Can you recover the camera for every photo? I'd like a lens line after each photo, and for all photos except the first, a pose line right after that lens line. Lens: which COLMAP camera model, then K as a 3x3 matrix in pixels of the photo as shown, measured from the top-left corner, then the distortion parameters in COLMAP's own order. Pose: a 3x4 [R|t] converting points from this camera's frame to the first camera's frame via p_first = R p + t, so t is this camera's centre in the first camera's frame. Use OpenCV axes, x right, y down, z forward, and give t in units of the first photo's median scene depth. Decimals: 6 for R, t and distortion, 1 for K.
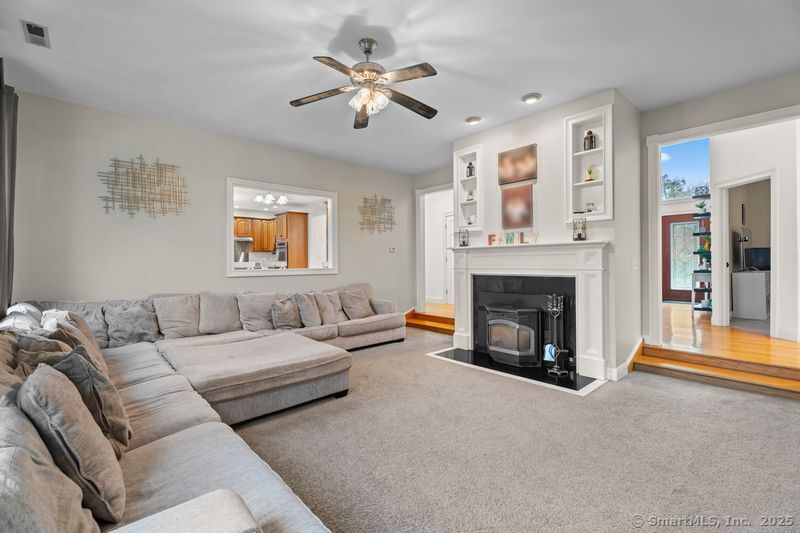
lens RADIAL K [[371.8, 0, 380.4], [0, 371.8, 259.9], [0, 0, 1]] dist [0.046981, -0.000116]
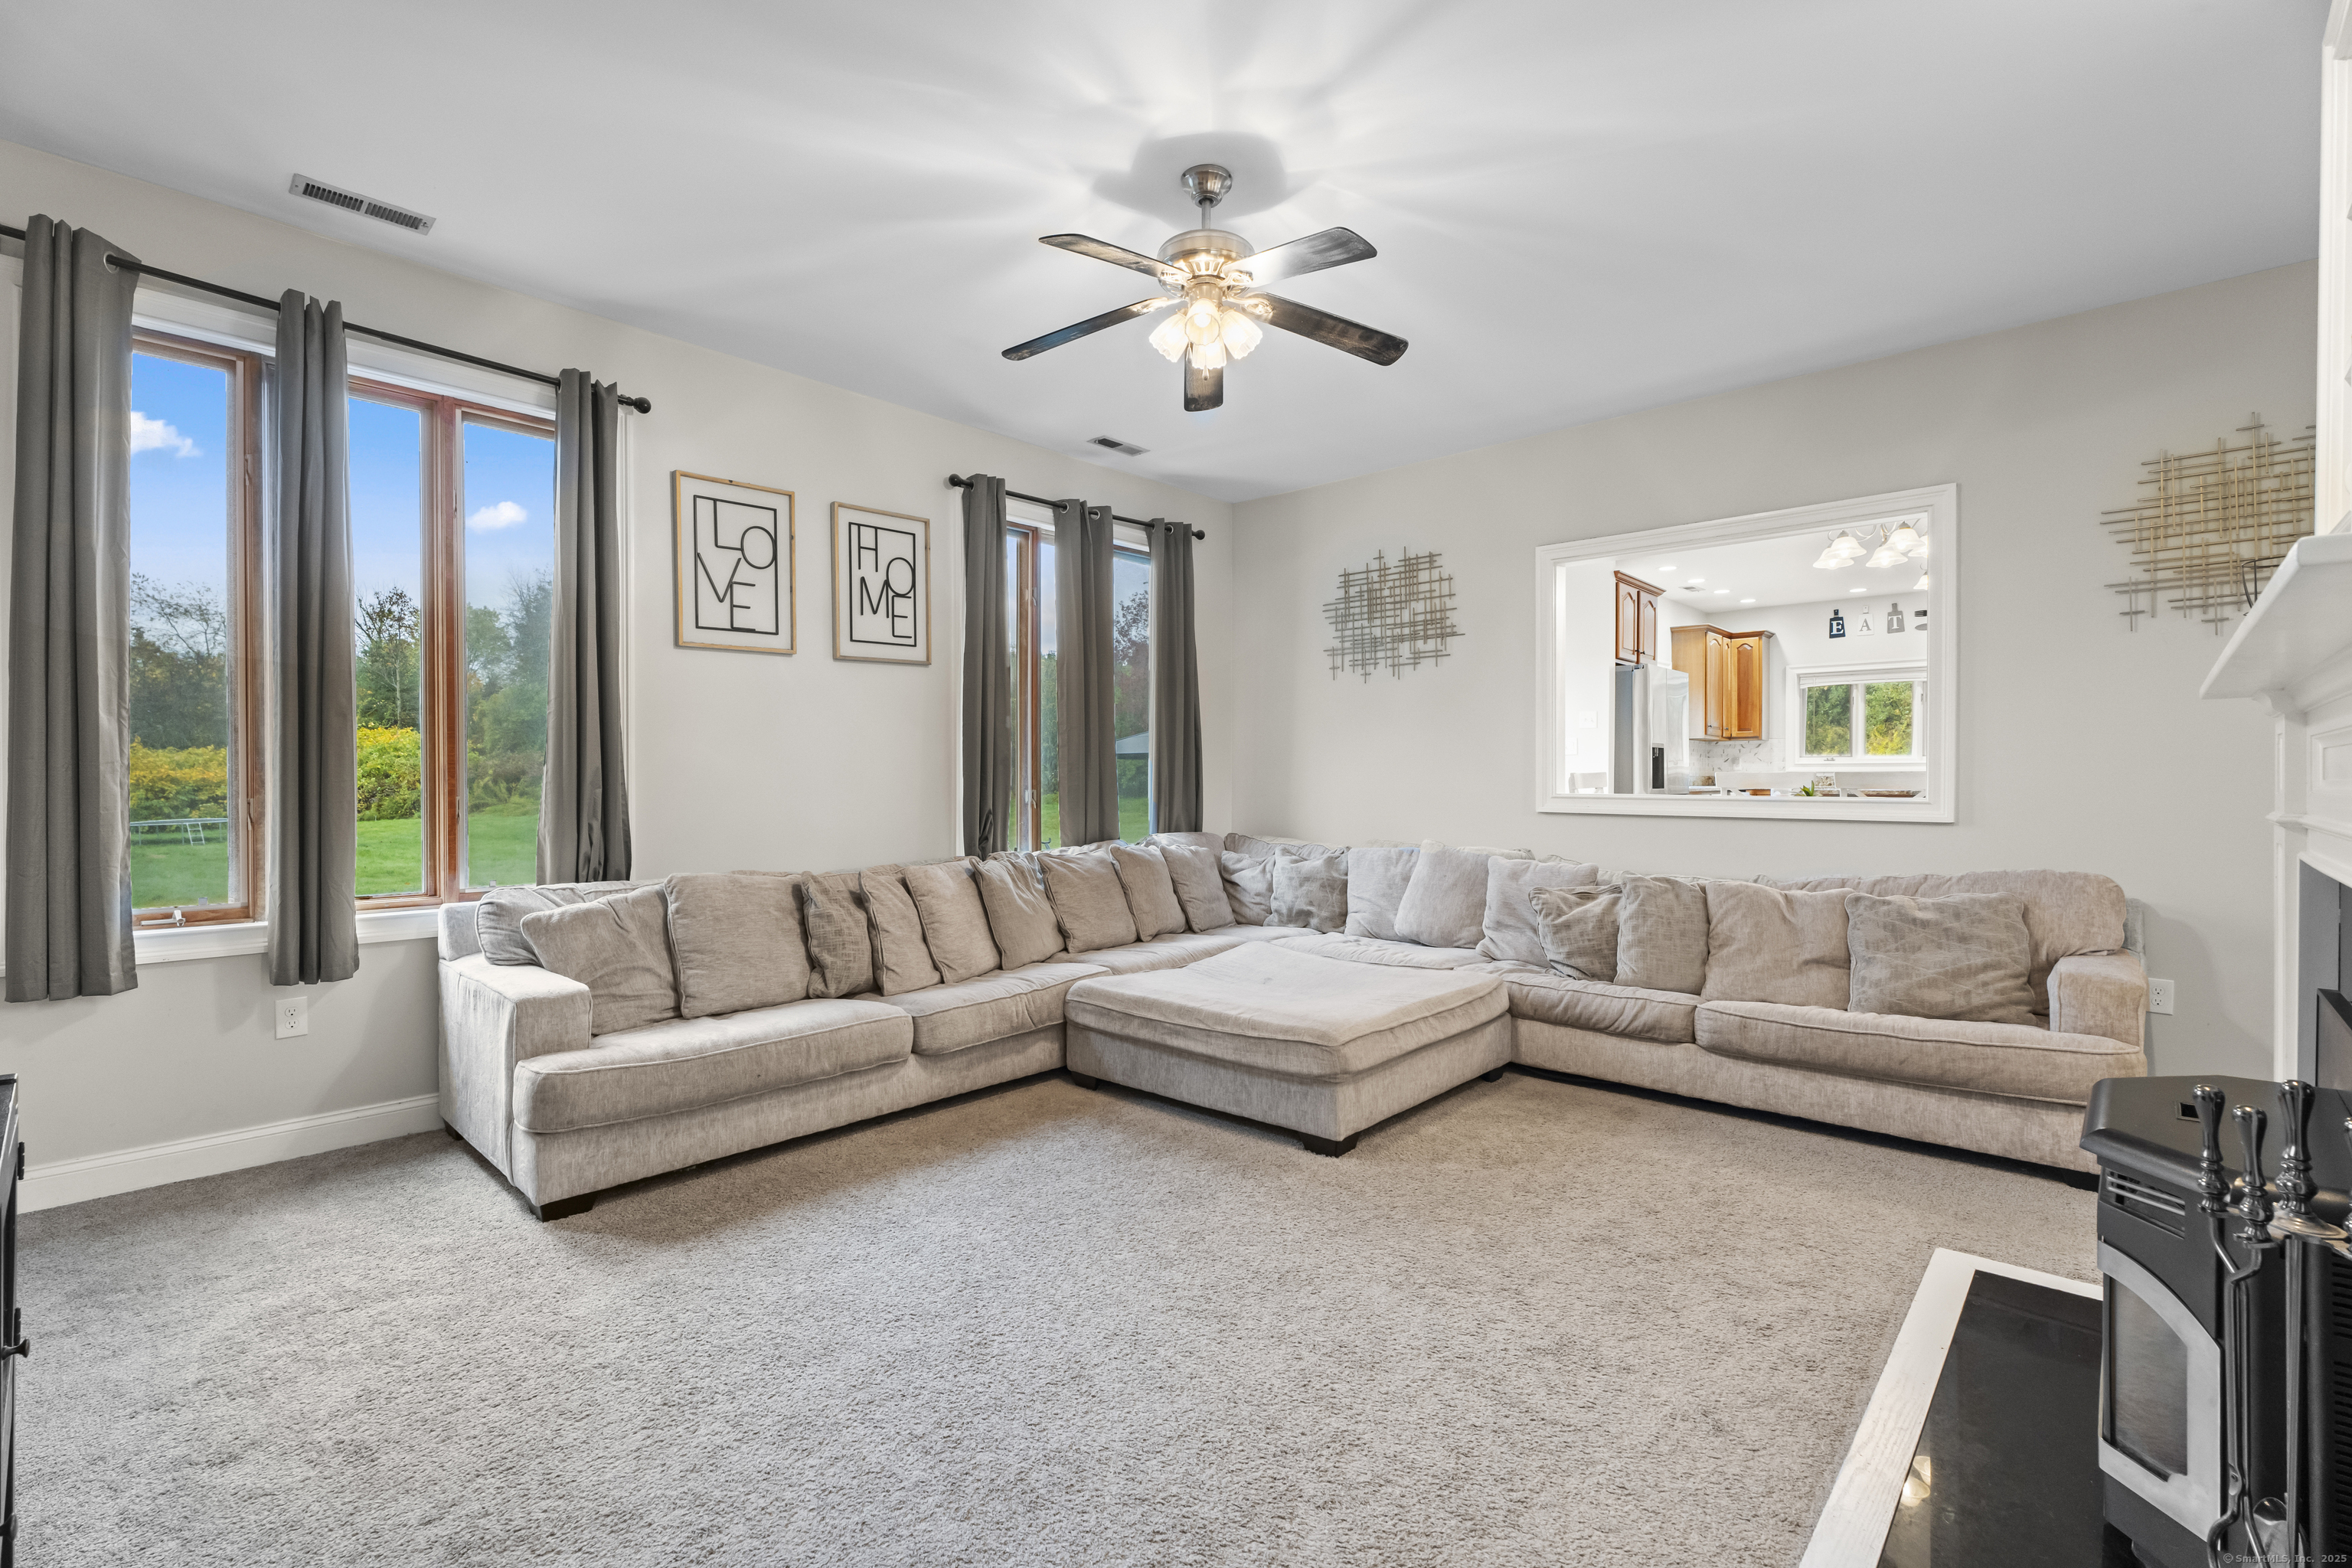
lens RADIAL K [[1037.0, 0, 1160.9], [0, 1037.0, 774.8], [0, 0, 1]] dist [-0.000903, -0.000687]
pose [[0.119795, 0.002306, -0.992796, 0.691137], [-0.000807, 0.999997, 0.002225, 0.006965], [0.992798, 0.000534, 0.119797, 0.602487]]
